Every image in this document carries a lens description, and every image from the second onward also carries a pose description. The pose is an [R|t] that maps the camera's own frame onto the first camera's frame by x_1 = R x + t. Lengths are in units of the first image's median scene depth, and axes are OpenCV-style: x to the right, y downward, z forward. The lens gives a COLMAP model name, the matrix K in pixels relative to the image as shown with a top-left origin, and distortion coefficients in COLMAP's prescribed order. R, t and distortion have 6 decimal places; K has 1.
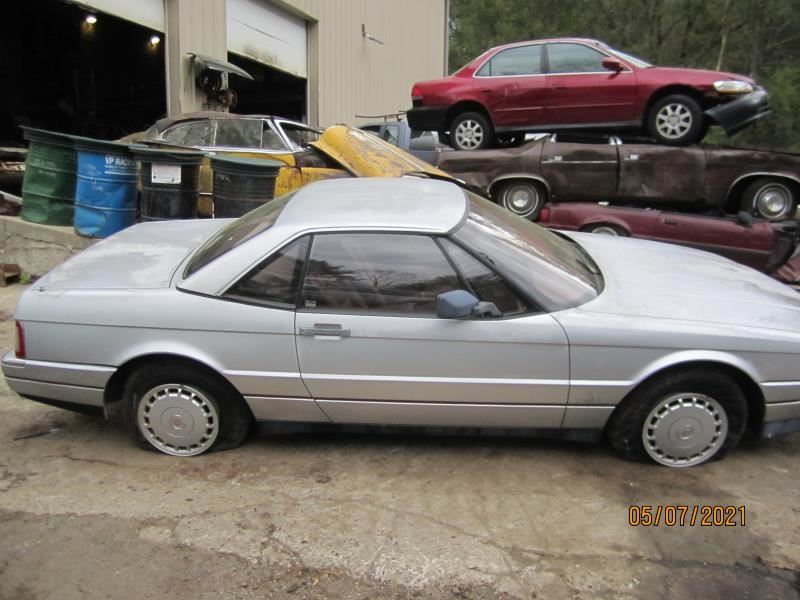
lens RADIAL K [[649.1, 0, 400.5], [0, 649.1, 296.8], [0, 0, 1]] dist [-0.058299, 0.017640]
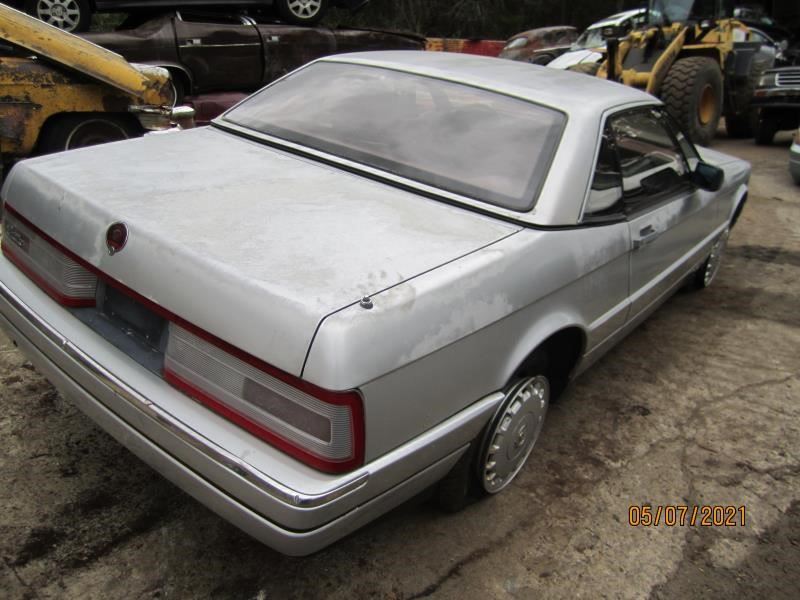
lens RADIAL K [[649.1, 0, 394.3], [0, 649.1, 291.9], [0, 0, 1]] dist [-0.058299, 0.017640]
pose [[0.593821, -0.288838, 0.750965, -0.908156], [0.177993, 0.957377, 0.227483, -0.118066], [-0.784662, -0.001418, 0.619922, 0.733368]]
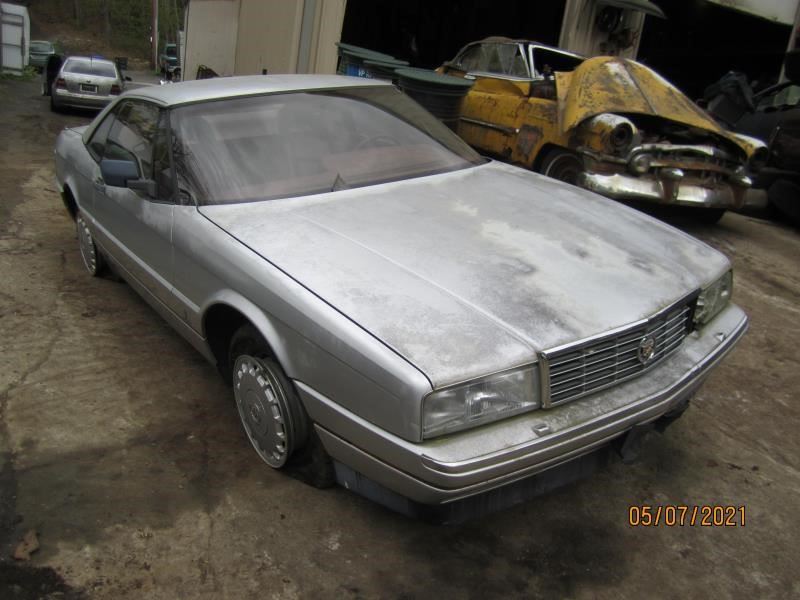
lens RADIAL K [[649.1, 0, 396.5], [0, 649.1, 303.4], [0, 0, 1]] dist [-0.058299, 0.017640]
pose [[0.638084, 0.293986, -0.711632, 1.036167], [-0.253581, 0.952914, 0.166289, -0.063719], [0.727011, 0.074350, 0.682589, 0.621341]]
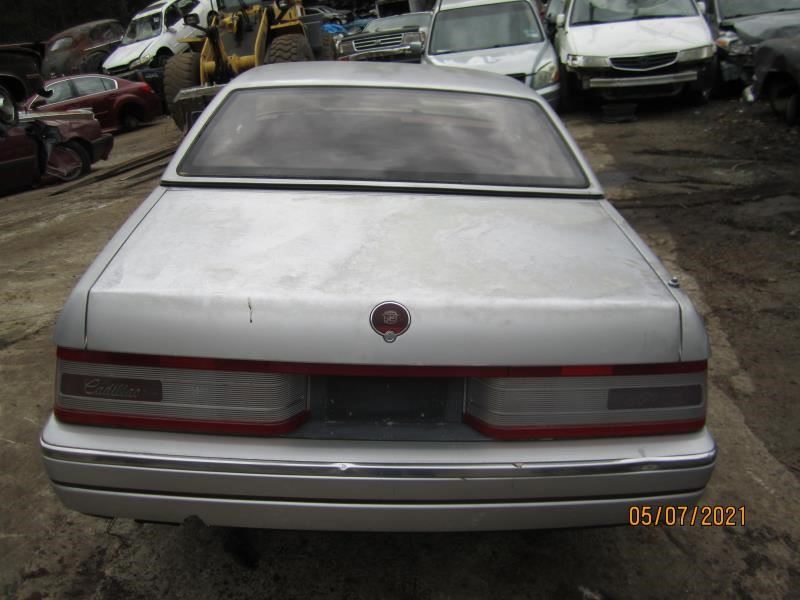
lens RADIAL K [[649.1, 0, 392.6], [0, 649.1, 298.1], [0, 0, 1]] dist [-0.058299, 0.017640]
pose [[-0.065432, -0.409269, 0.910065, -1.050915], [0.302076, 0.861101, 0.408968, -0.287801], [-0.951036, 0.301668, 0.067287, 1.223627]]
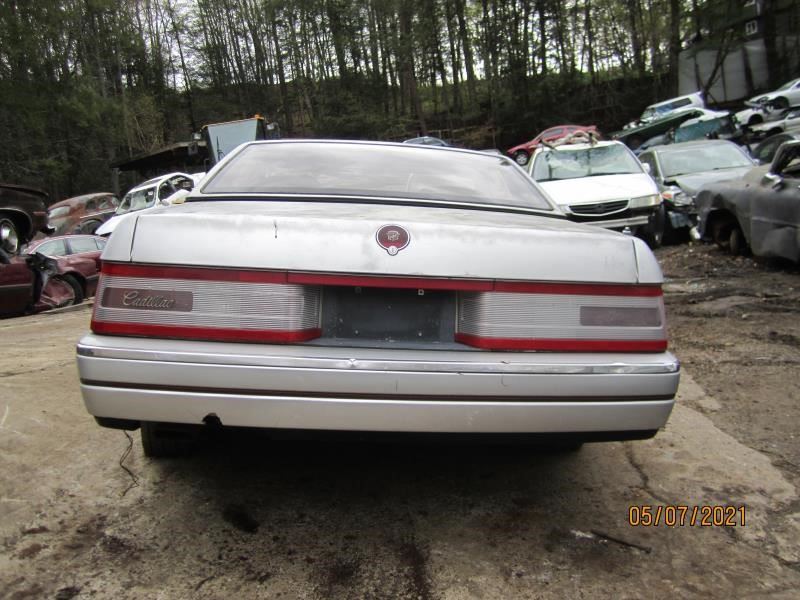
lens RADIAL K [[649.1, 0, 393.5], [0, 649.1, 301.6], [0, 0, 1]] dist [-0.058299, 0.017640]
pose [[-0.103989, -0.147755, 0.983542, -1.191750], [0.291982, 0.940793, 0.172204, -0.123983], [-0.950754, 0.305084, -0.054690, 1.310239]]
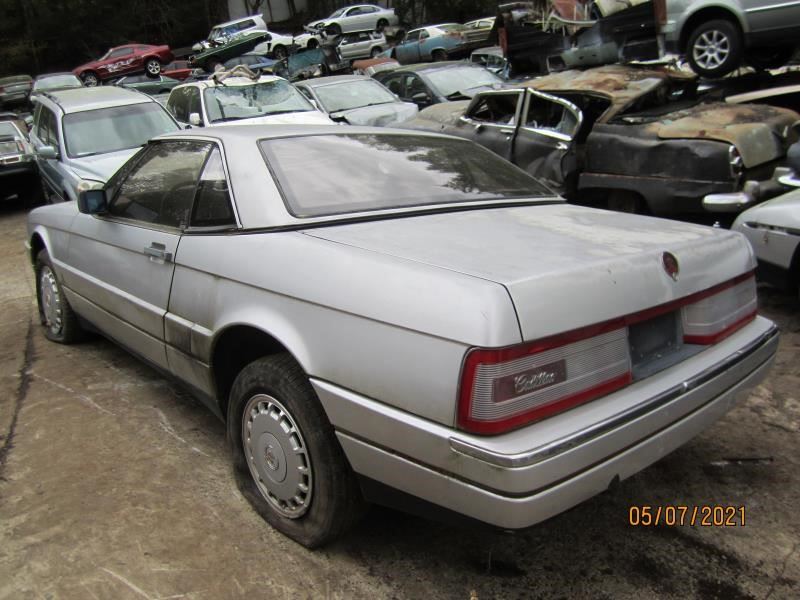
lens RADIAL K [[649.1, 0, 396.2], [0, 649.1, 303.6], [0, 0, 1]] dist [-0.058299, 0.017640]
pose [[-0.697088, -0.185020, 0.692702, -0.871259], [0.229841, 0.857480, 0.460327, -0.390834], [-0.679148, 0.480100, -0.555214, 1.799701]]
